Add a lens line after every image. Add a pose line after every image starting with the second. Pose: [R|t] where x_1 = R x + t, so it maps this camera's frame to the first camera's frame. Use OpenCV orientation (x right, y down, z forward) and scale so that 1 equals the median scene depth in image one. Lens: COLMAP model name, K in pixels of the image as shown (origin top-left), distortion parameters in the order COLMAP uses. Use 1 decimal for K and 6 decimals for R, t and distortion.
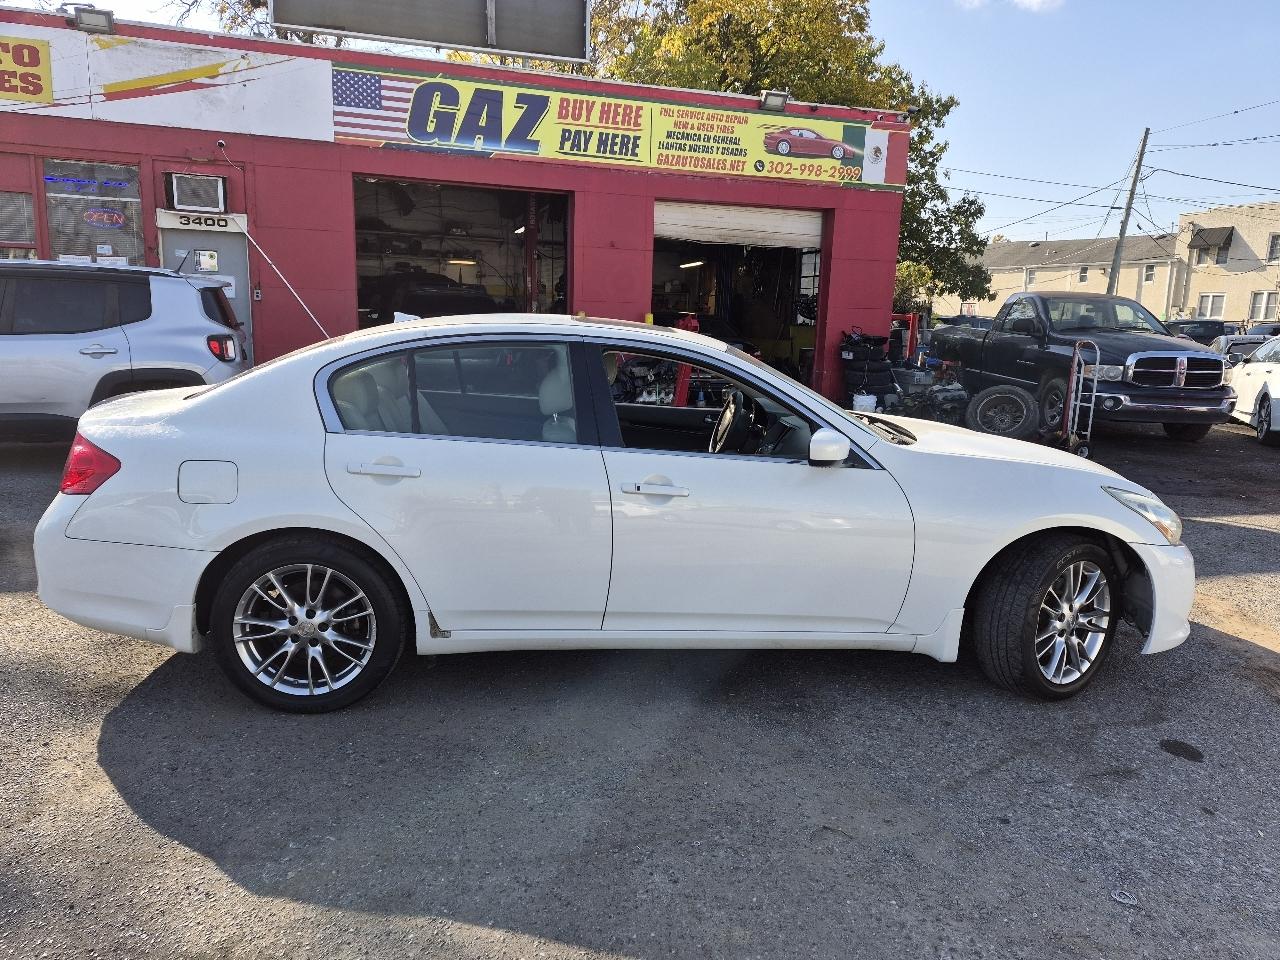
lens RADIAL K [[927.1, 0, 630.6], [0, 927.1, 485.7], [0, 0, 1]] dist [0.082303, -0.083800]
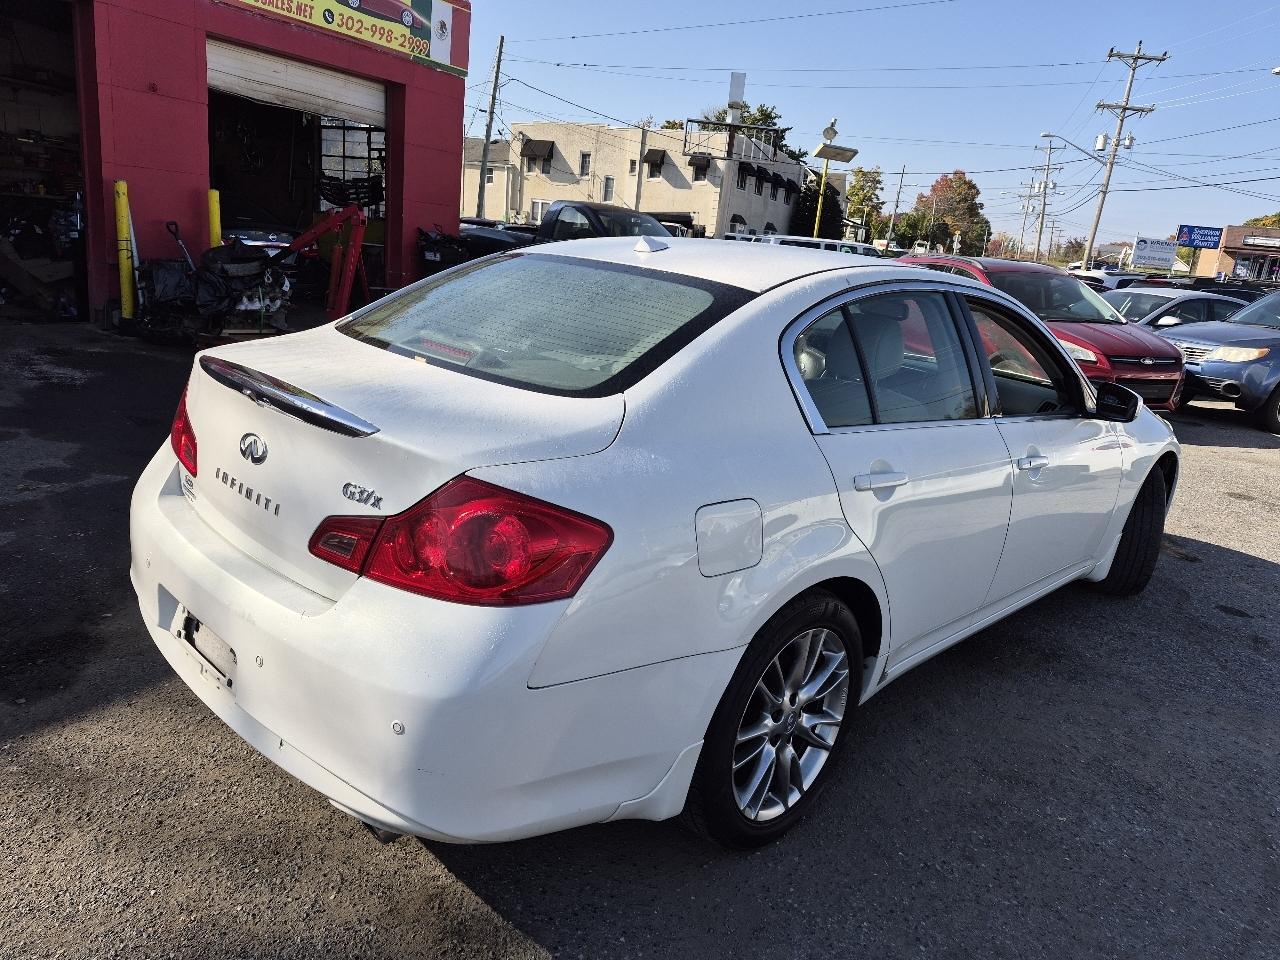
lens RADIAL K [[927.1, 0, 669.3], [0, 927.1, 477.3], [0, 0, 1]] dist [0.082303, -0.083800]
pose [[0.729852, -0.124006, 0.672263, -0.237406], [0.048962, 0.990366, 0.129528, -0.032504], [-0.681849, -0.061621, 0.728893, 0.160460]]
